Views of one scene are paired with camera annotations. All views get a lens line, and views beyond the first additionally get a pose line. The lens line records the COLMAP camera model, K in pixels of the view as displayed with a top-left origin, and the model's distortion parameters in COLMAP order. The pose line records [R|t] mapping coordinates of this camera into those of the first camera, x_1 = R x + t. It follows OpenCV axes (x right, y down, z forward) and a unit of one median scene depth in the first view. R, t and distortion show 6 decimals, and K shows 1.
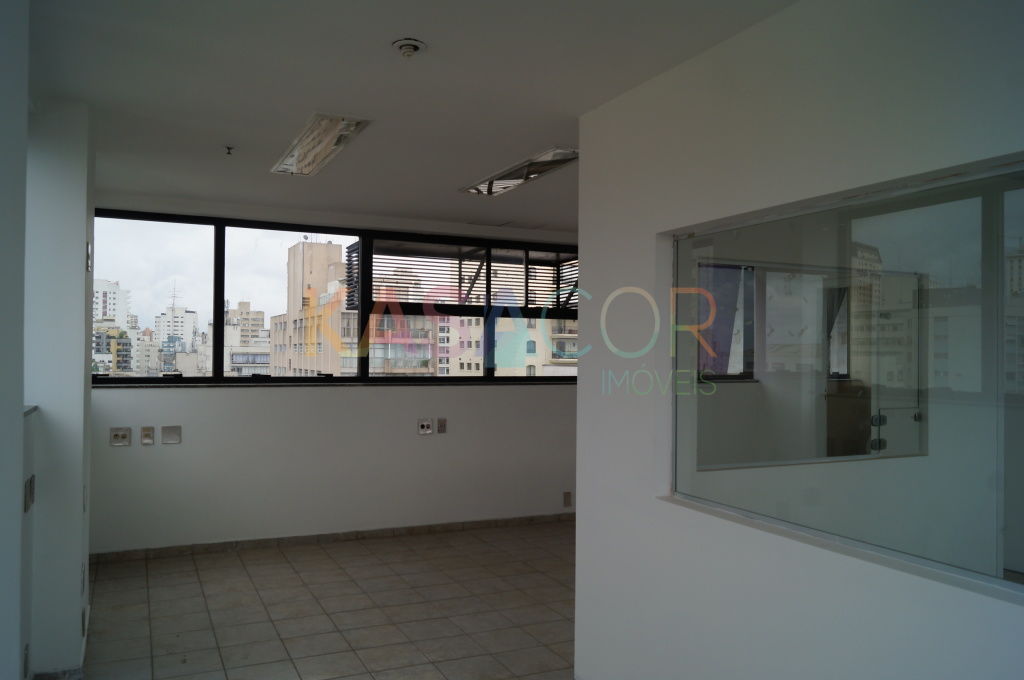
lens RADIAL K [[789.9, 0, 509.7], [0, 789.9, 343.1], [0, 0, 1]] dist [-0.006996, 0.015903]
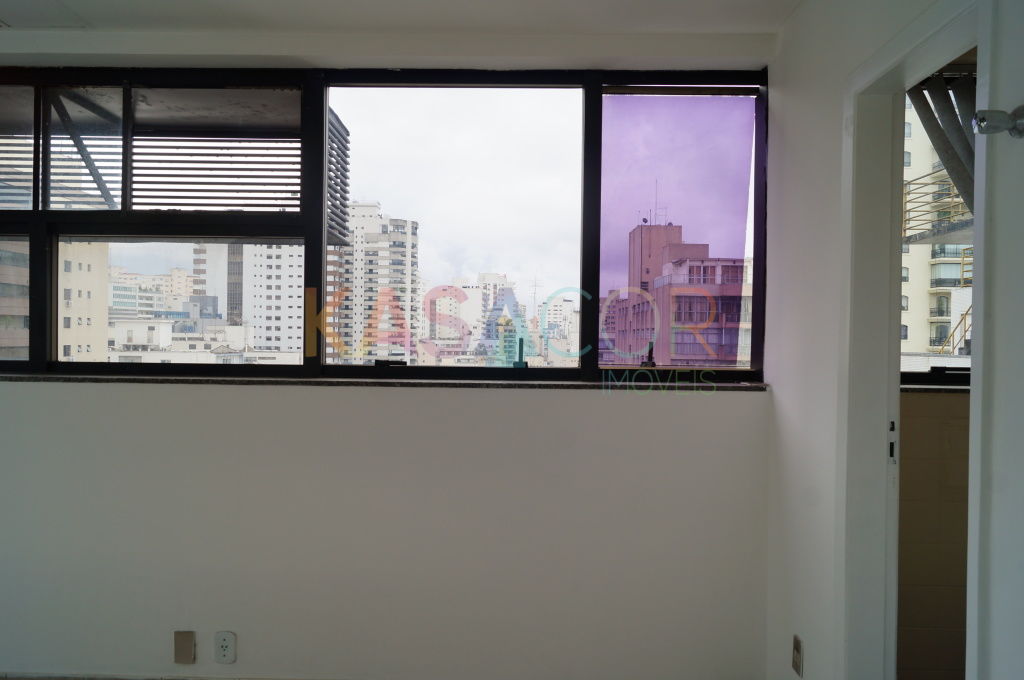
lens RADIAL K [[789.9, 0, 504.2], [0, 789.9, 343.9], [0, 0, 1]] dist [-0.006996, 0.015903]
pose [[0.892500, 0.006020, -0.451007, 0.451398], [0.002101, 0.999845, 0.017504, 0.024901], [0.451042, -0.016569, 0.892349, 0.738538]]
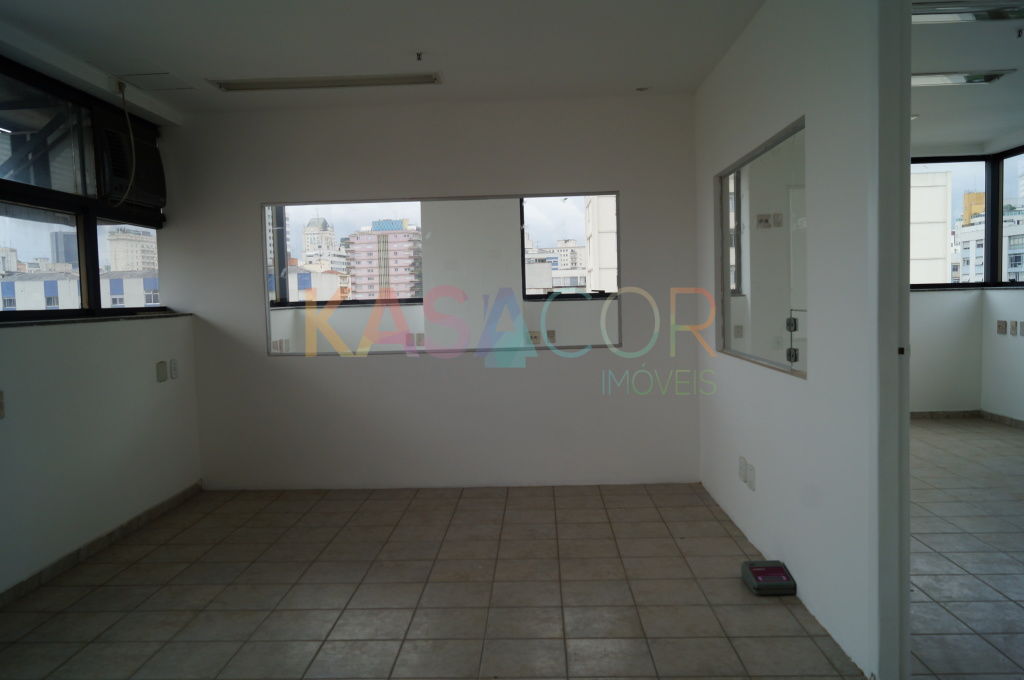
lens RADIAL K [[789.9, 0, 508.5], [0, 789.9, 345.1], [0, 0, 1]] dist [-0.006996, 0.015903]
pose [[-0.459158, 0.058704, -0.886413, 0.851306], [0.037562, 0.998205, 0.046650, 0.046903], [0.887560, -0.011876, -0.460538, 0.732345]]
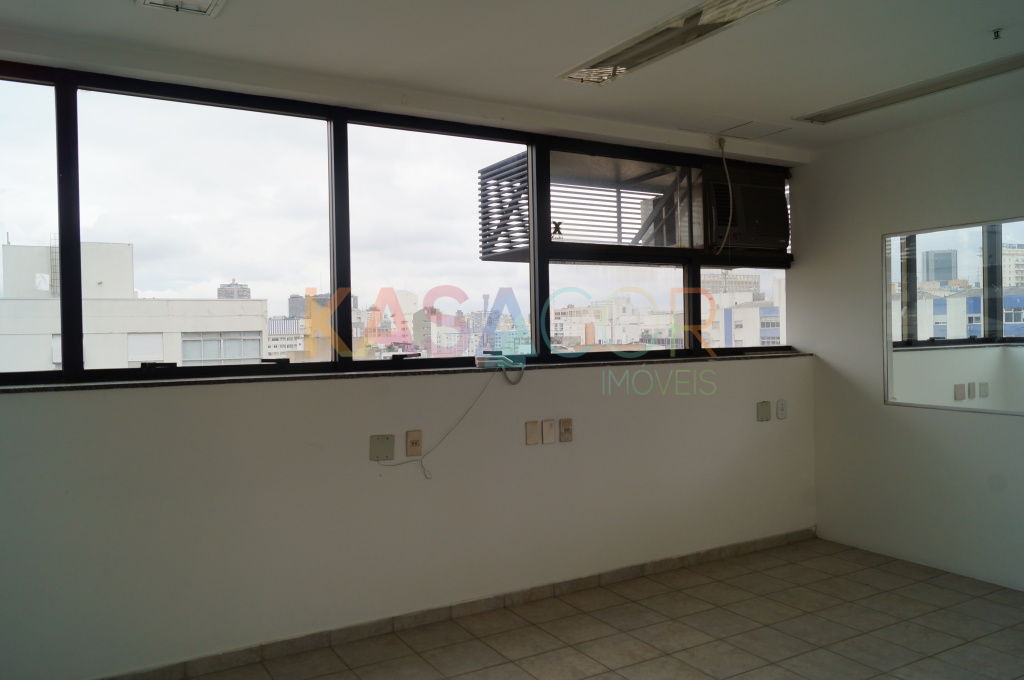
lens RADIAL K [[789.9, 0, 508.6], [0, 789.9, 342.7], [0, 0, 1]] dist [-0.006996, 0.015903]
pose [[-0.995712, 0.010665, -0.091886, 0.655518], [0.011224, 0.999921, -0.005574, 0.030289], [0.091820, -0.006581, -0.995754, 0.829016]]
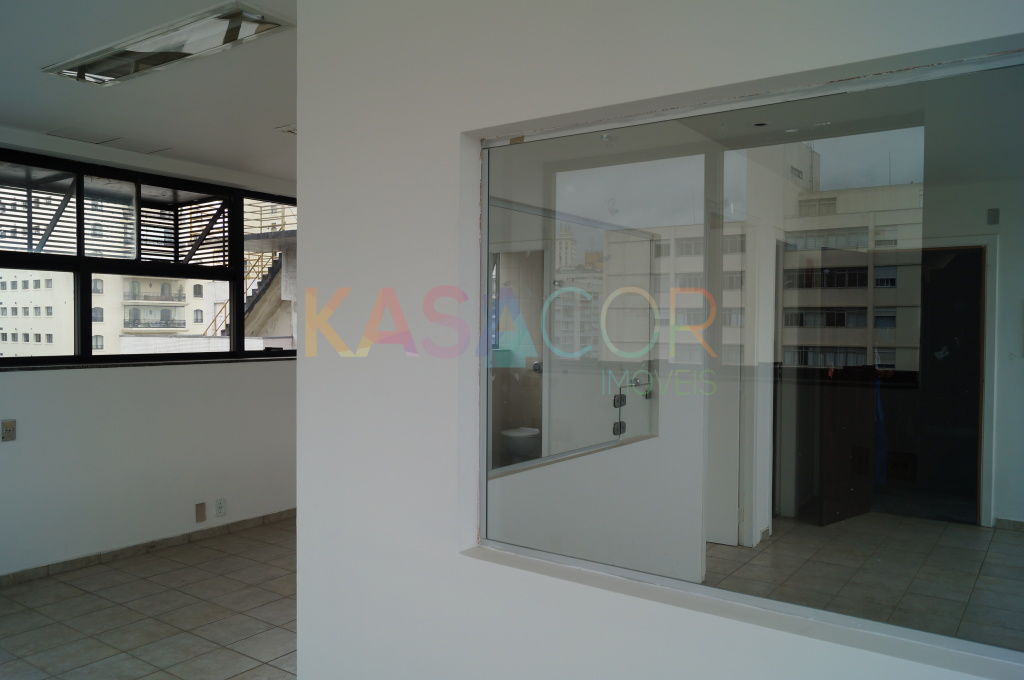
lens RADIAL K [[789.9, 0, 509.5], [0, 789.9, 344.3], [0, 0, 1]] dist [-0.006996, 0.015903]
pose [[0.872680, -0.015276, 0.488054, -0.039985], [-0.005144, 0.999167, 0.040472, 0.001089], [-0.488266, -0.037830, 0.871875, 0.200253]]
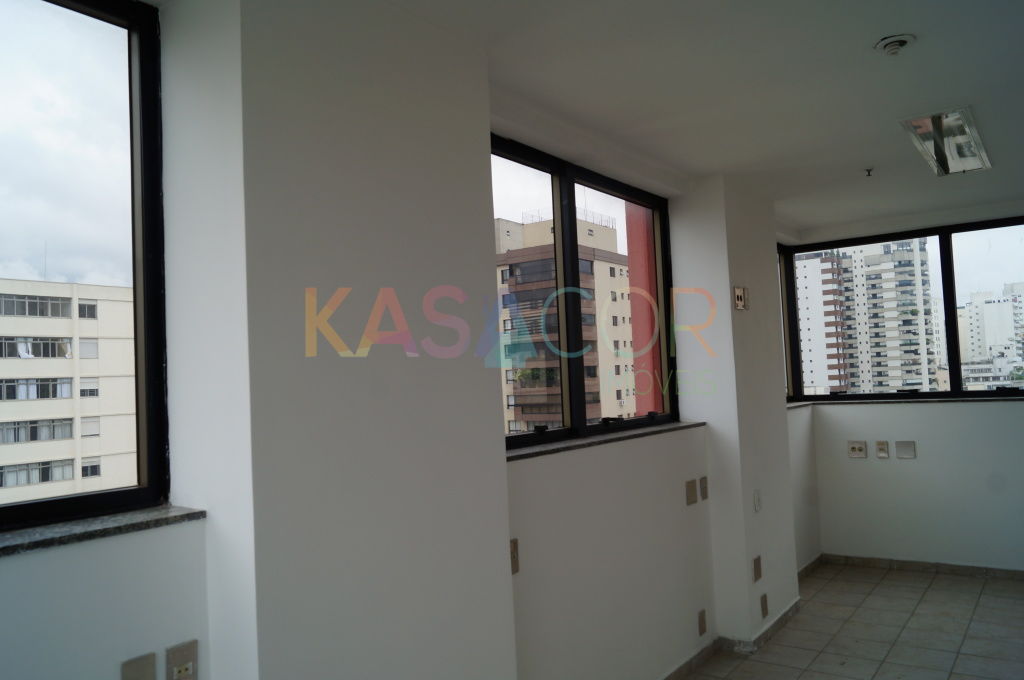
lens RADIAL K [[789.9, 0, 514.7], [0, 789.9, 347.1], [0, 0, 1]] dist [-0.006996, 0.015903]
pose [[0.489817, -0.070227, -0.868992, 0.183297], [0.064027, 0.996956, -0.044478, -0.001966], [0.869471, -0.033853, 0.492823, 0.058757]]
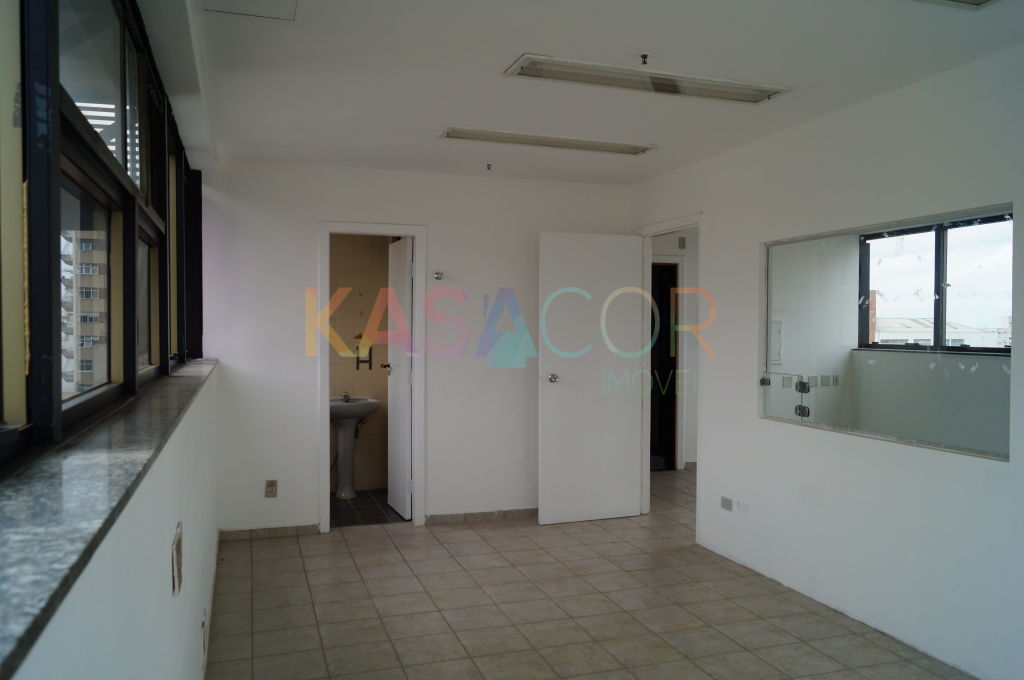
lens RADIAL K [[789.9, 0, 508.5], [0, 789.9, 344.0], [0, 0, 1]] dist [-0.006996, 0.015903]
pose [[0.118660, -0.029243, 0.992504, -0.373085], [-0.016507, 0.999370, 0.031419, 0.011931], [-0.992798, -0.020112, 0.118103, 0.825311]]
